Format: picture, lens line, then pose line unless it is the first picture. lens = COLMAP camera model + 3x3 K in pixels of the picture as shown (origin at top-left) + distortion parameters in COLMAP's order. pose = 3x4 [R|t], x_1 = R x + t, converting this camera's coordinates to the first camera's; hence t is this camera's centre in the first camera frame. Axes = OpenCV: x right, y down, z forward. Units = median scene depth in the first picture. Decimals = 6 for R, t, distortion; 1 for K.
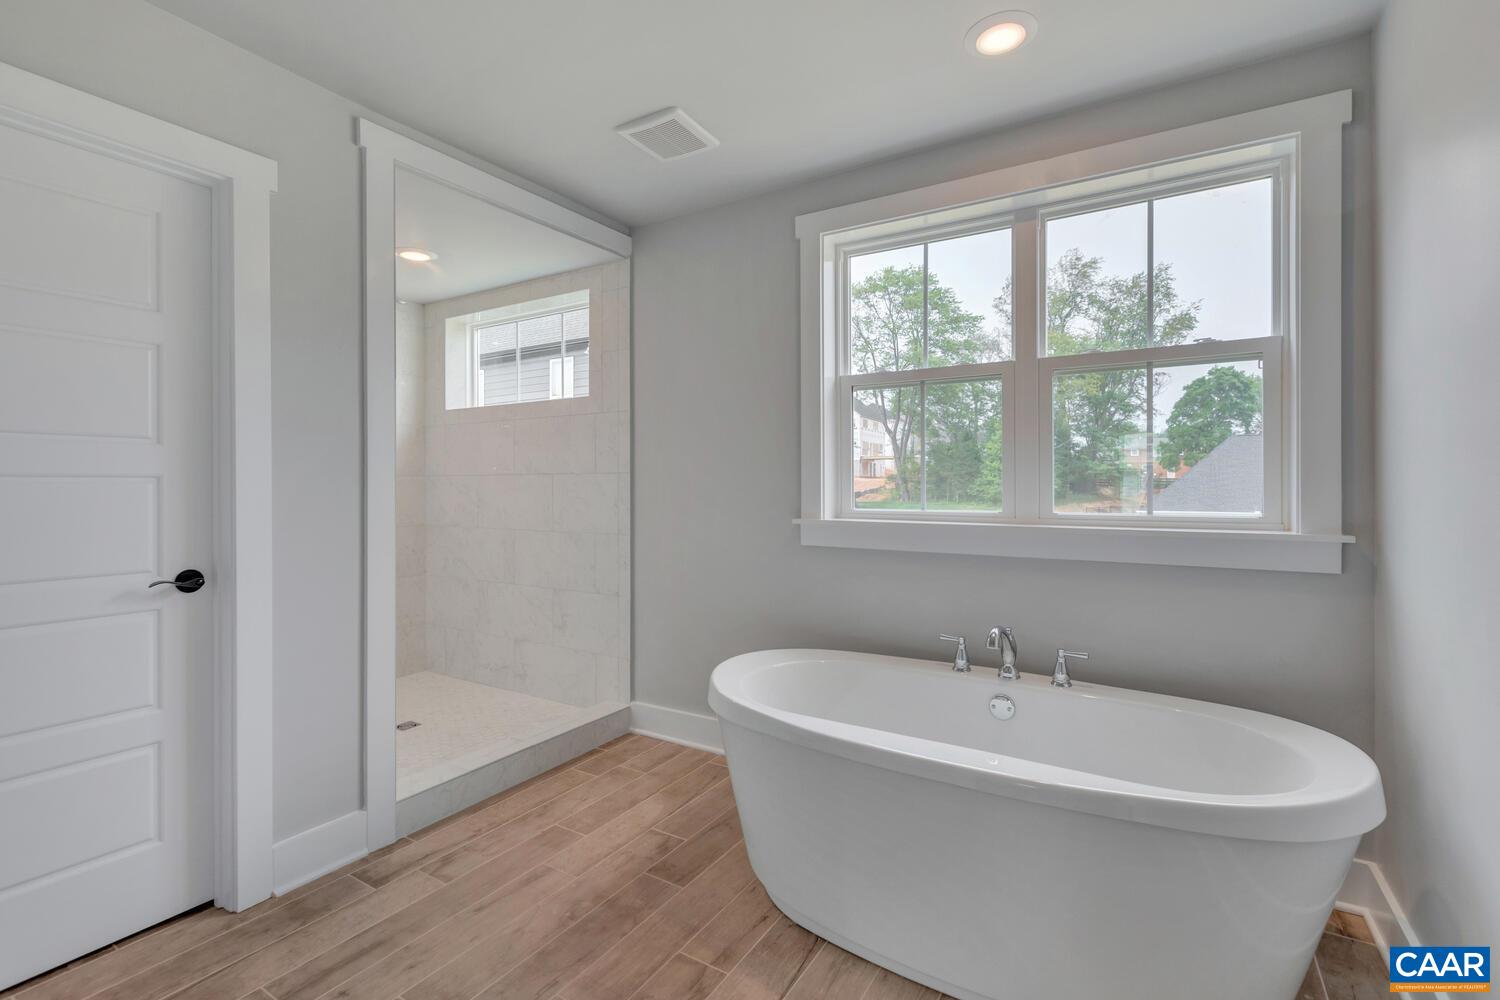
lens RADIAL K [[691.8, 0, 749.1], [0, 691.8, 489.6], [0, 0, 1]] dist [0.003525, -0.000790]
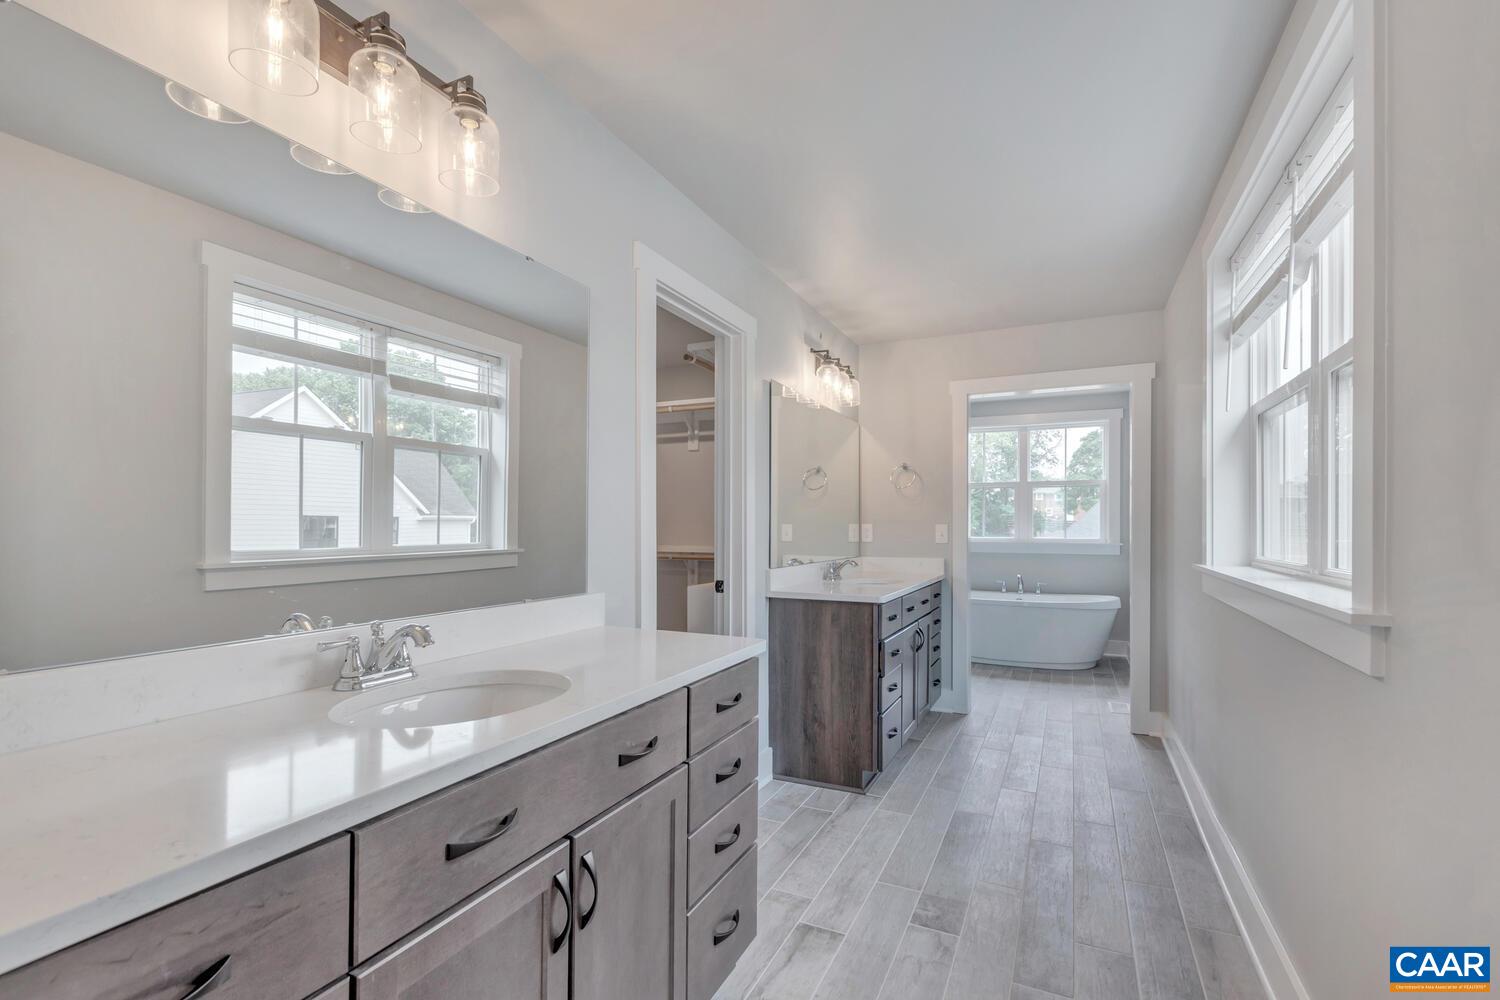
lens RADIAL K [[691.8, 0, 772.3], [0, 691.8, 519.3], [0, 0, 1]] dist [0.003525, -0.000790]
pose [[0.990062, 0.007062, 0.140458, -0.038668], [-0.005192, 0.999893, -0.013671, 0.000139], [-0.140539, 0.012806, 0.989992, -0.062717]]
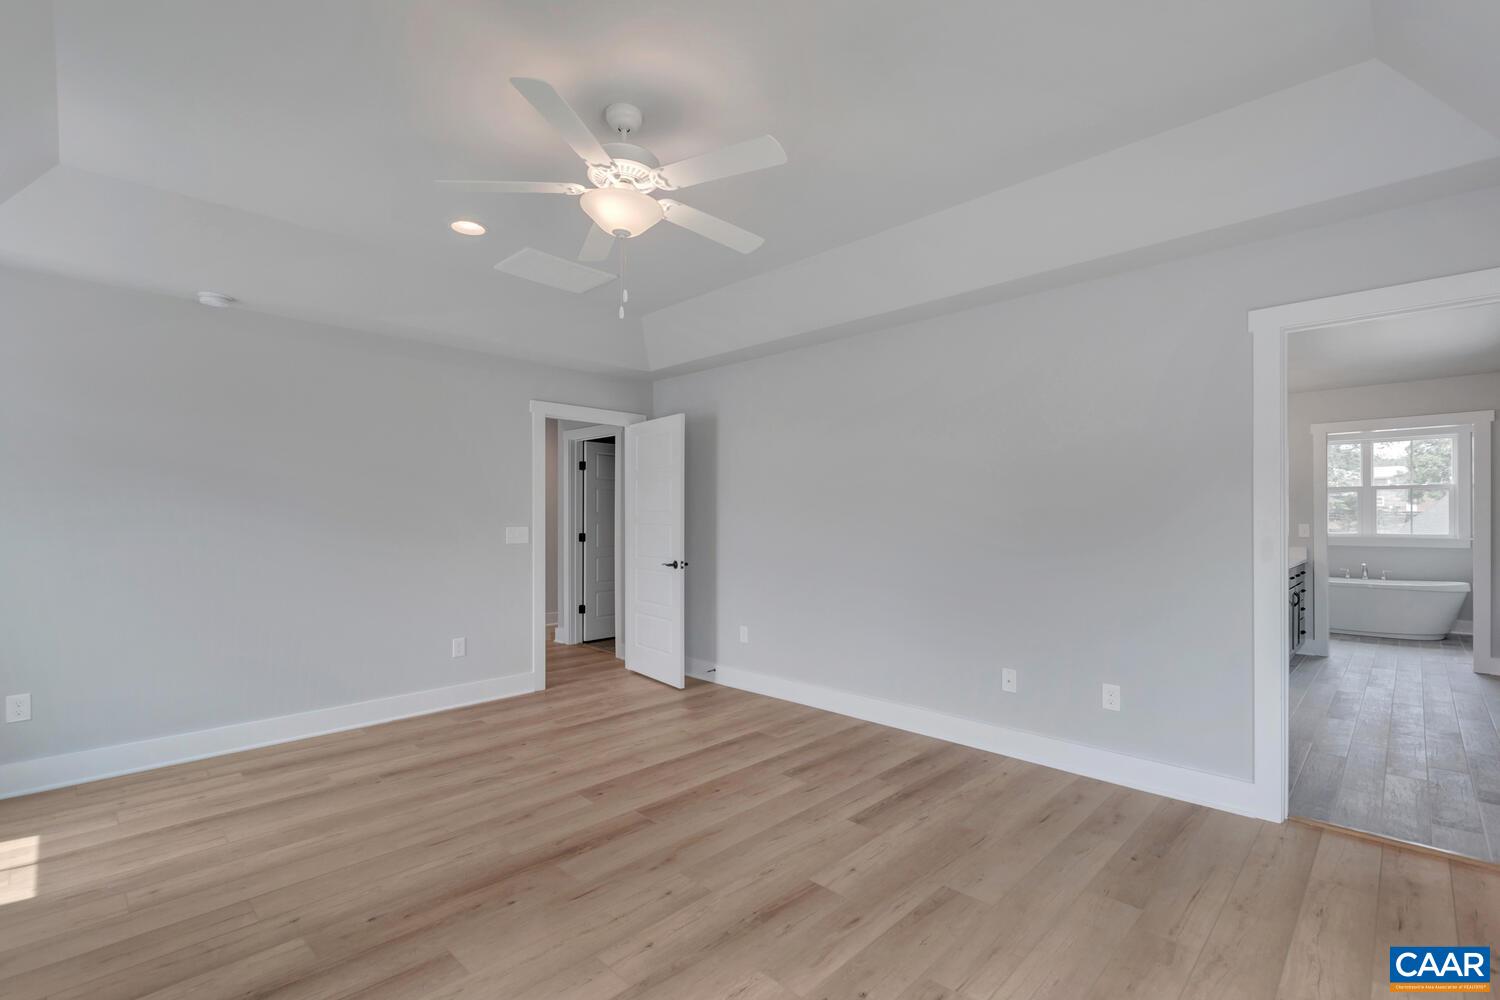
lens RADIAL K [[691.8, 0, 761.2], [0, 691.8, 515.5], [0, 0, 1]] dist [0.003525, -0.000790]
pose [[0.978953, 0.000136, -0.204087, -0.069194], [-0.001906, 0.999962, -0.008474, -0.000681], [0.204078, 0.008684, 0.978916, -0.111443]]
